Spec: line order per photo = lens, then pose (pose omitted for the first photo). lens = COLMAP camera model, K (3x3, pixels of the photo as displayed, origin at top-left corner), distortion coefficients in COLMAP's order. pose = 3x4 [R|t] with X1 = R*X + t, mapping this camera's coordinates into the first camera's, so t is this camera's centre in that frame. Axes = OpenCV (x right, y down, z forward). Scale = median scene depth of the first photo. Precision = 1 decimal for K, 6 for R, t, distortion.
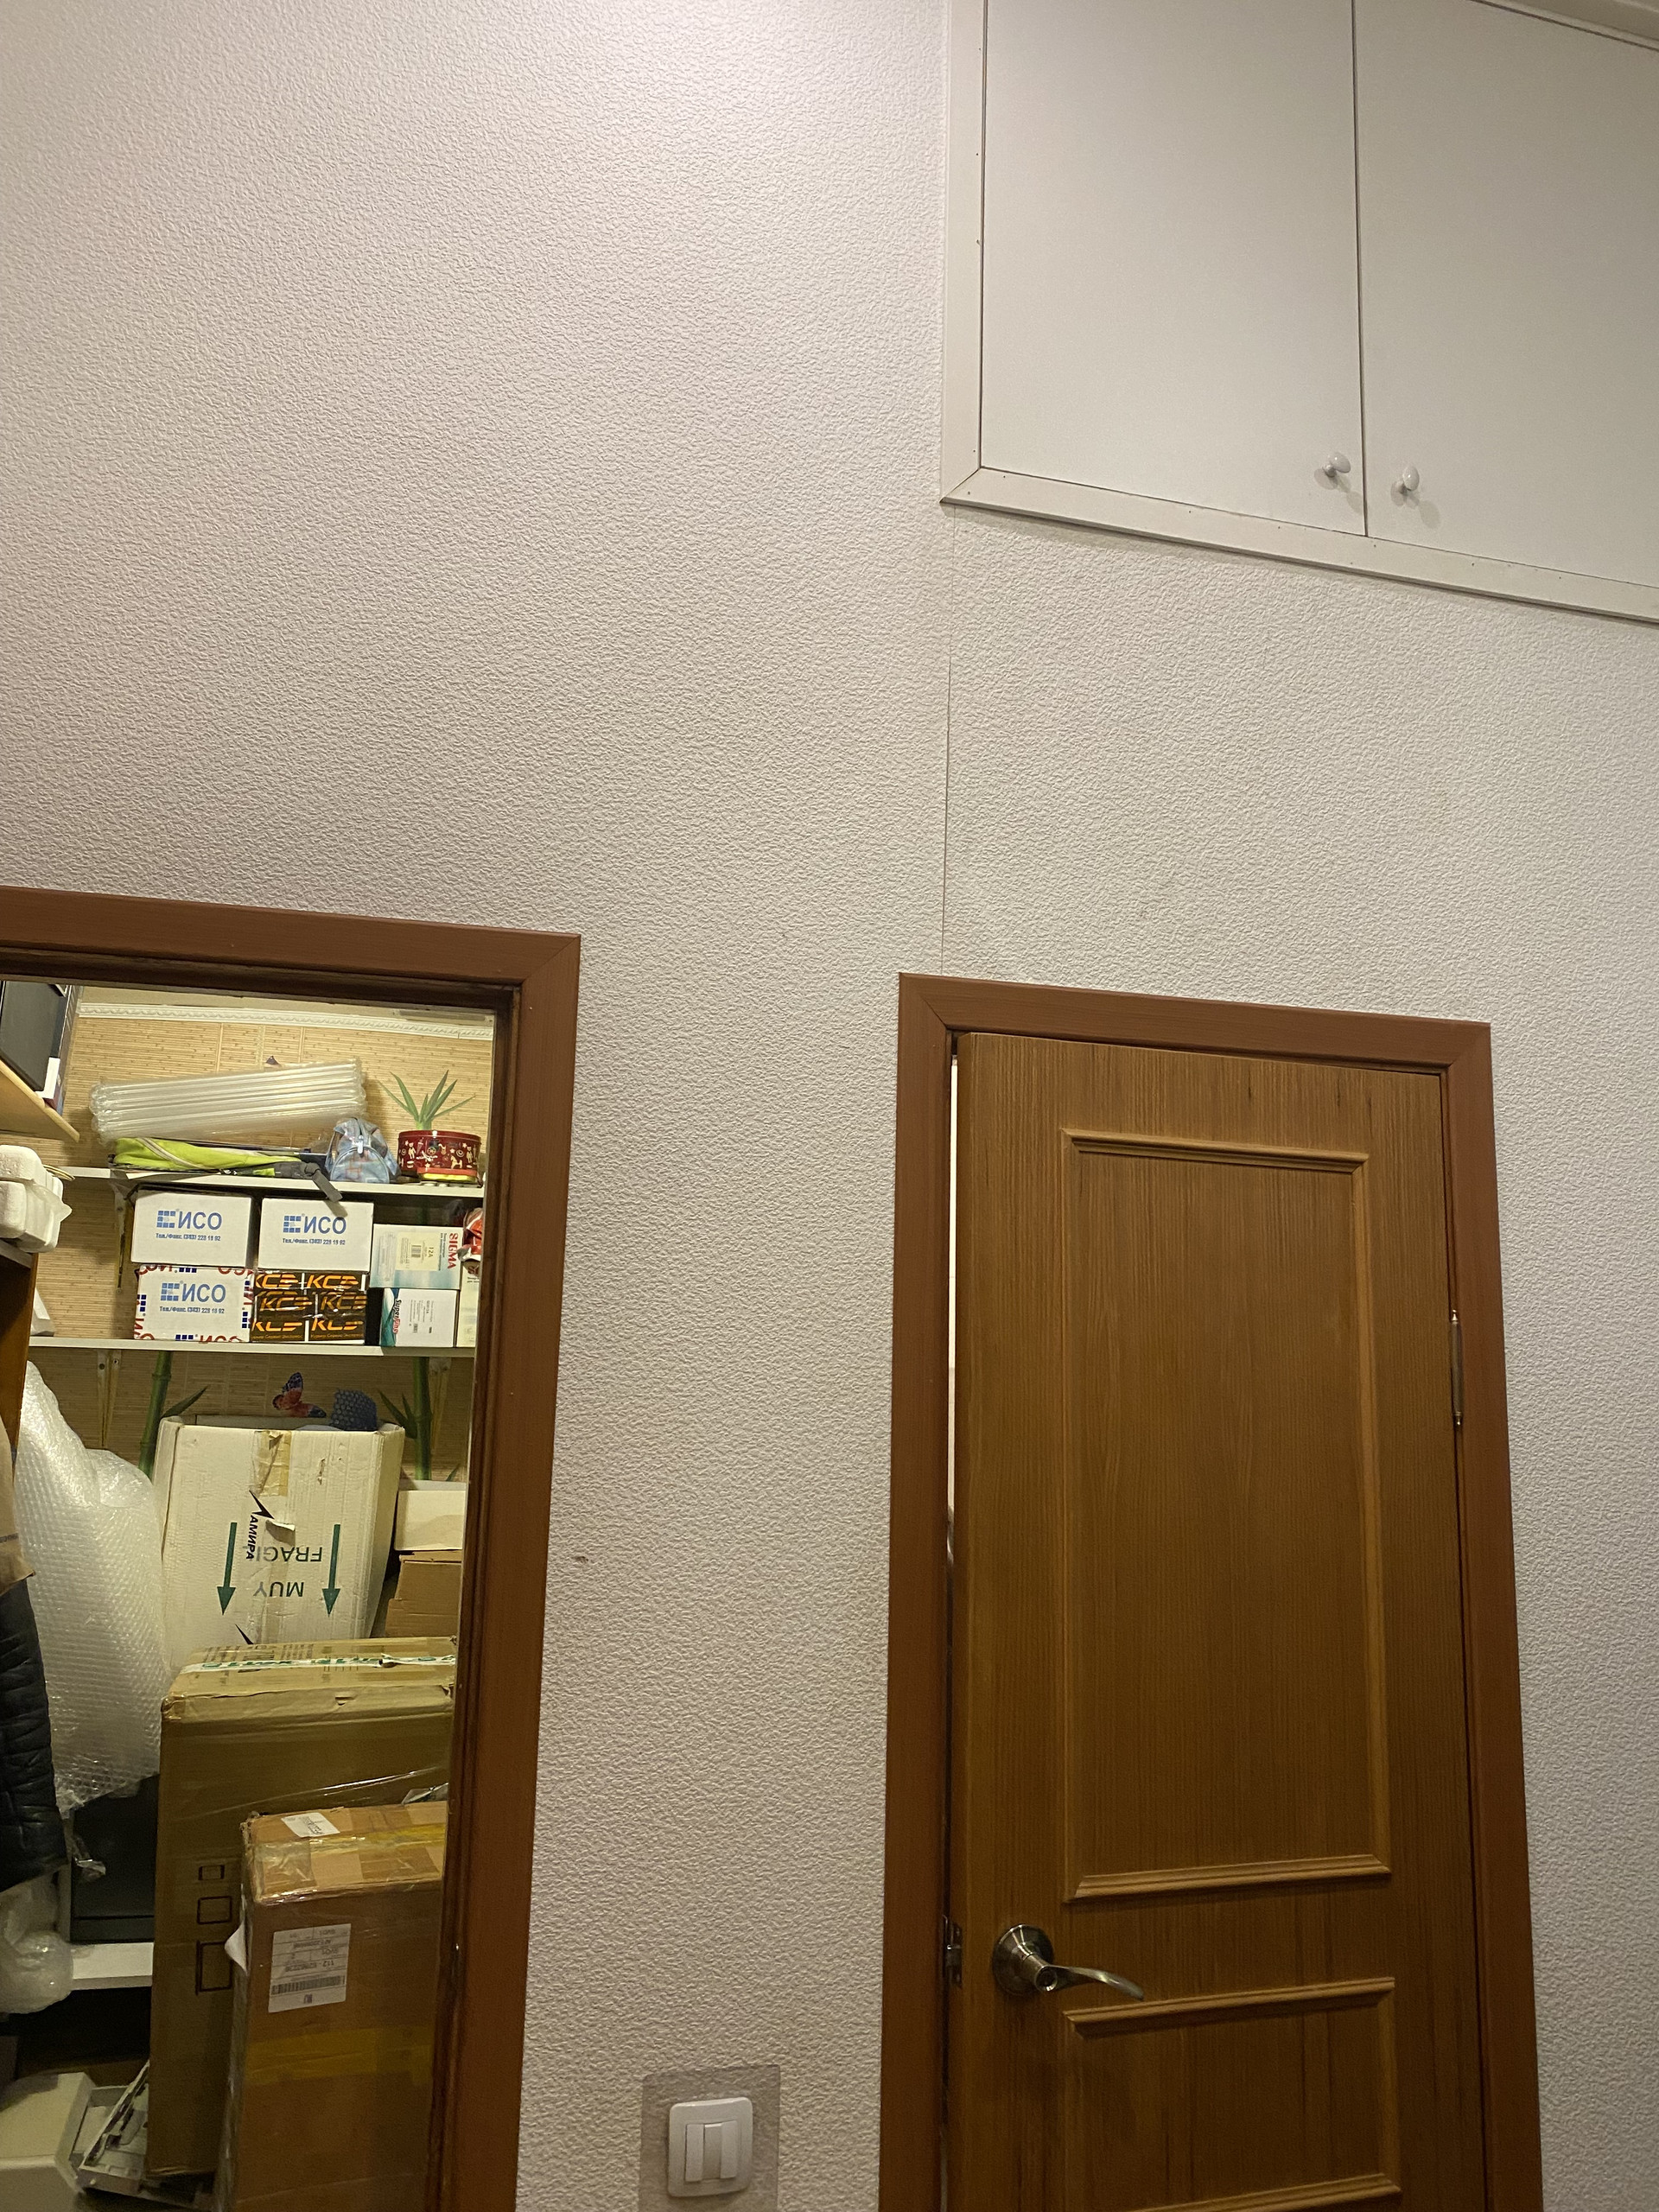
lens RADIAL K [[1675.6, 0, 826.1], [0, 1675.6, 1100.1], [0, 0, 1]] dist [0.022952, -0.030786]
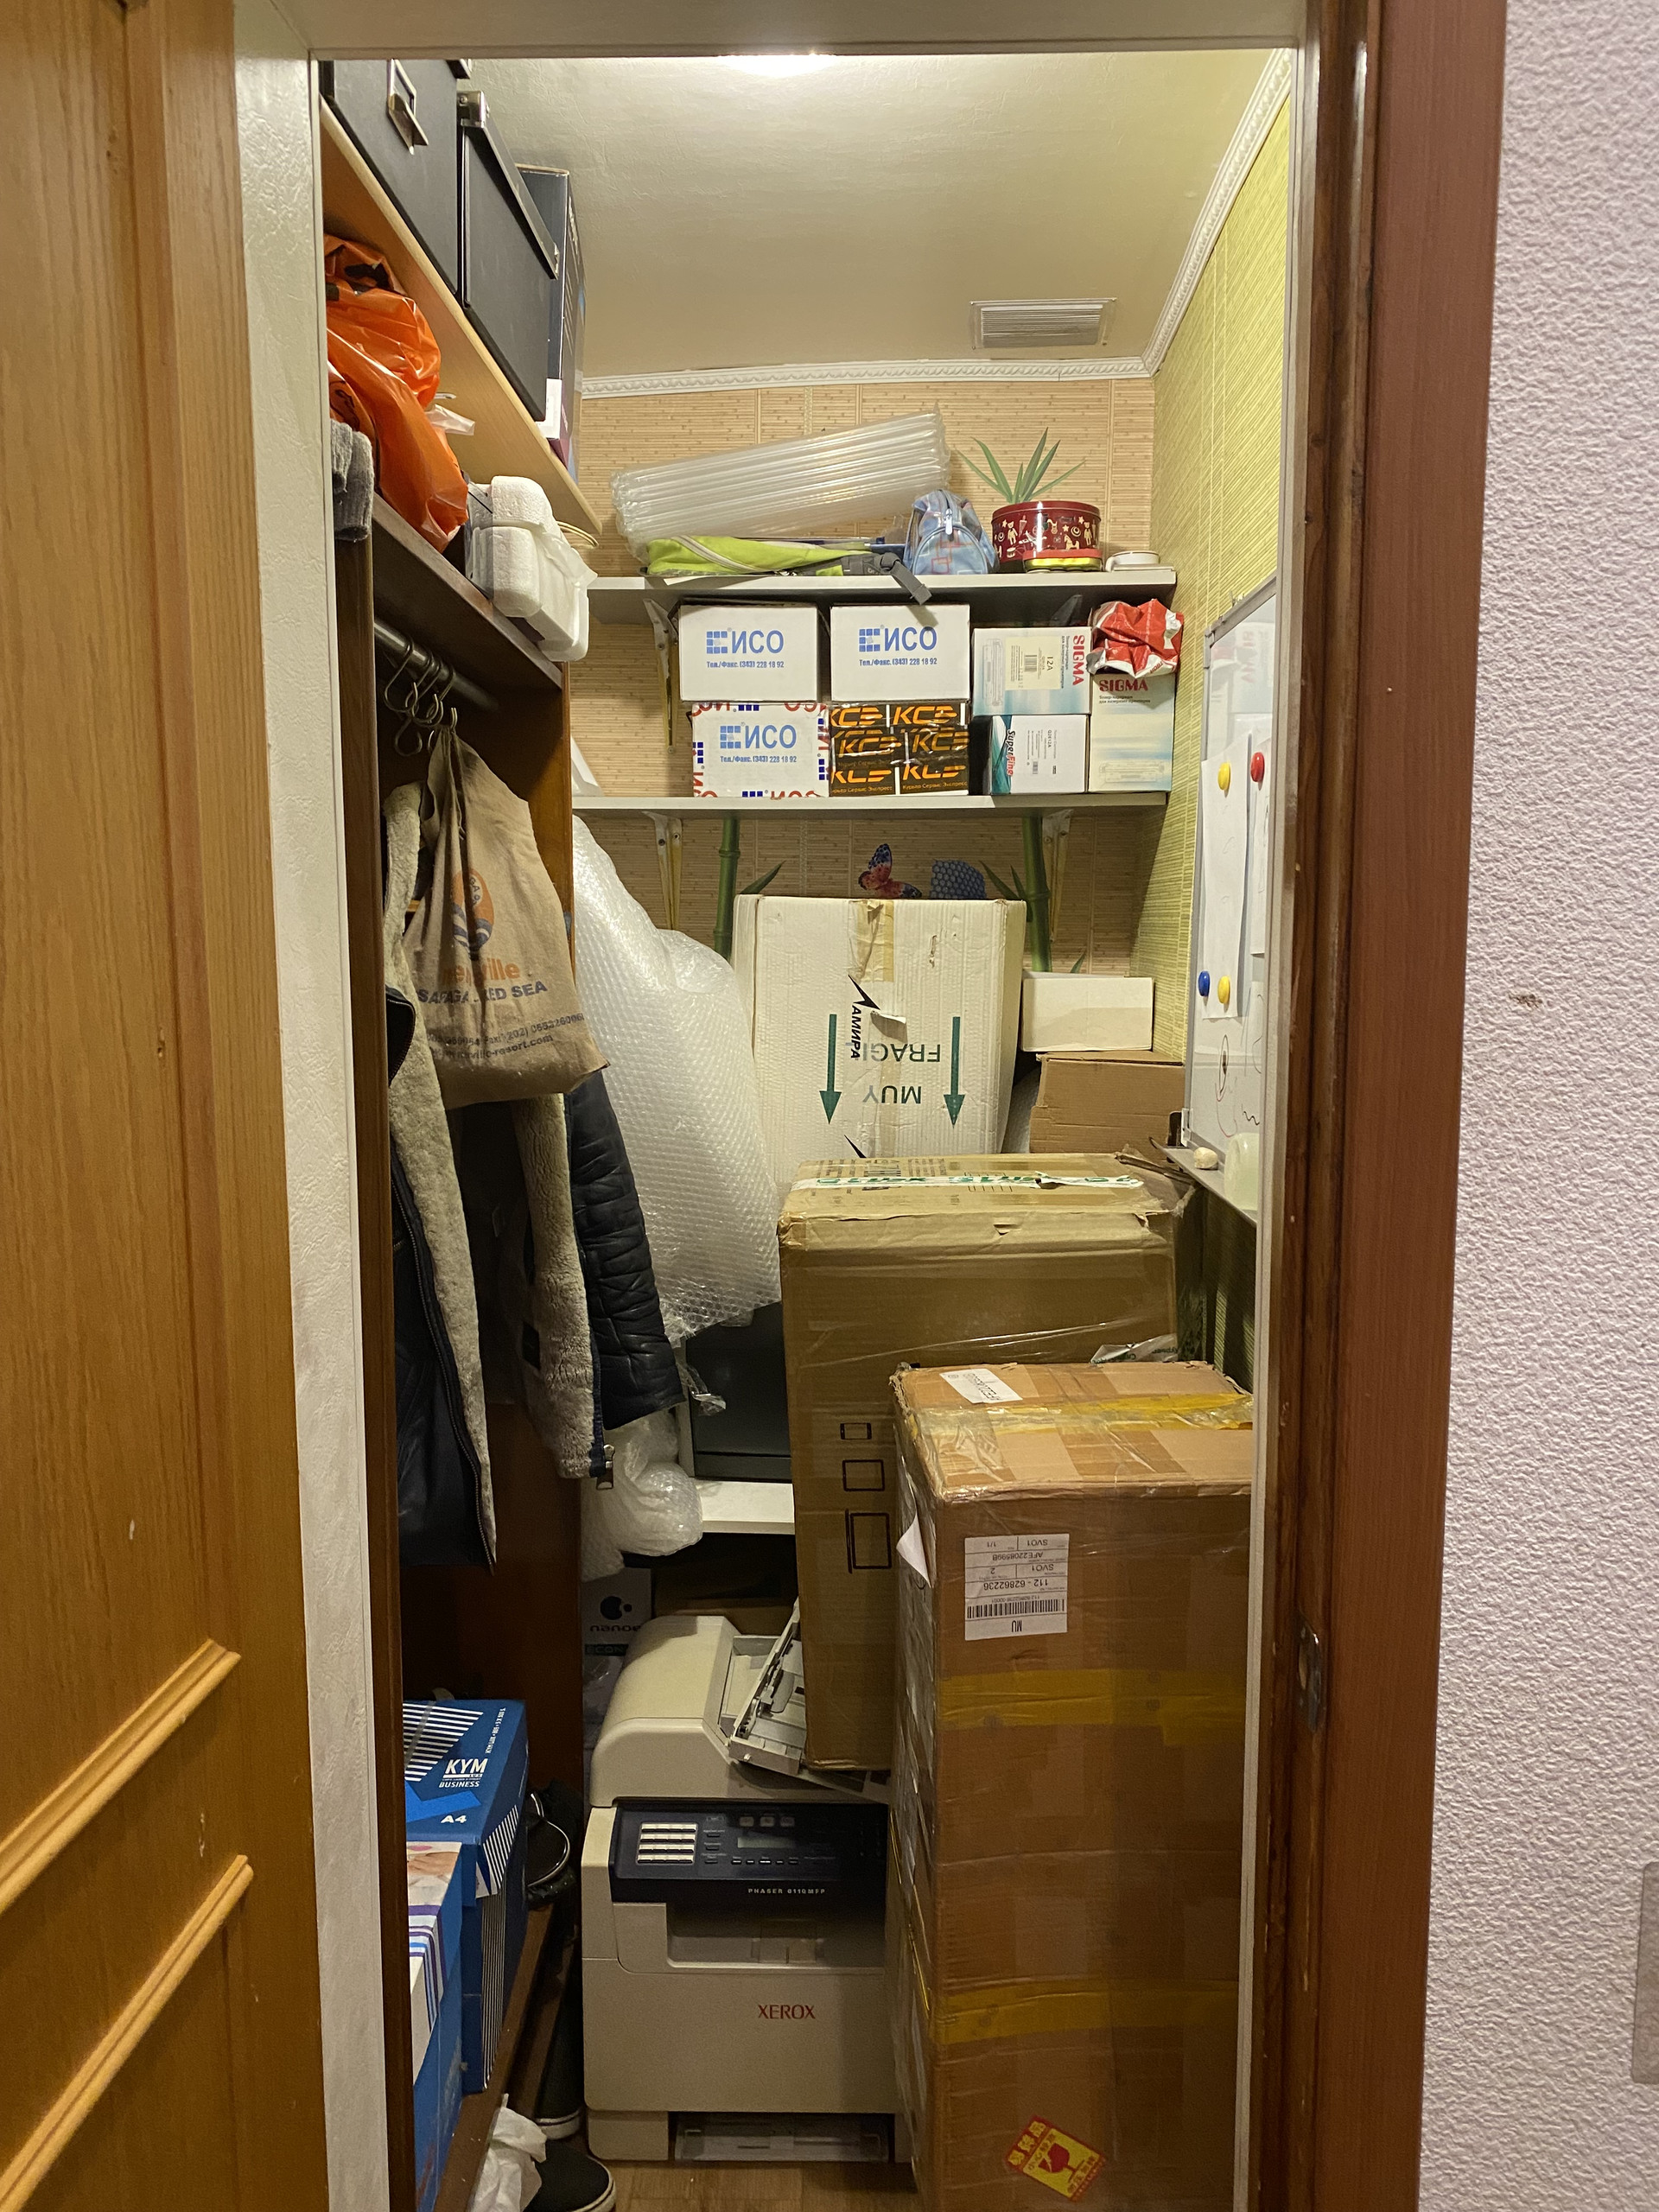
lens RADIAL K [[1655.7, 0, 831.7], [0, 1655.7, 1120.9], [0, 0, 1]] dist [0.087882, -0.122636]
pose [[0.954185, 0.007634, -0.299119, -0.120829], [0.075622, 0.961068, 0.265761, 0.093945], [0.289502, -0.276205, 0.916460, 0.271420]]
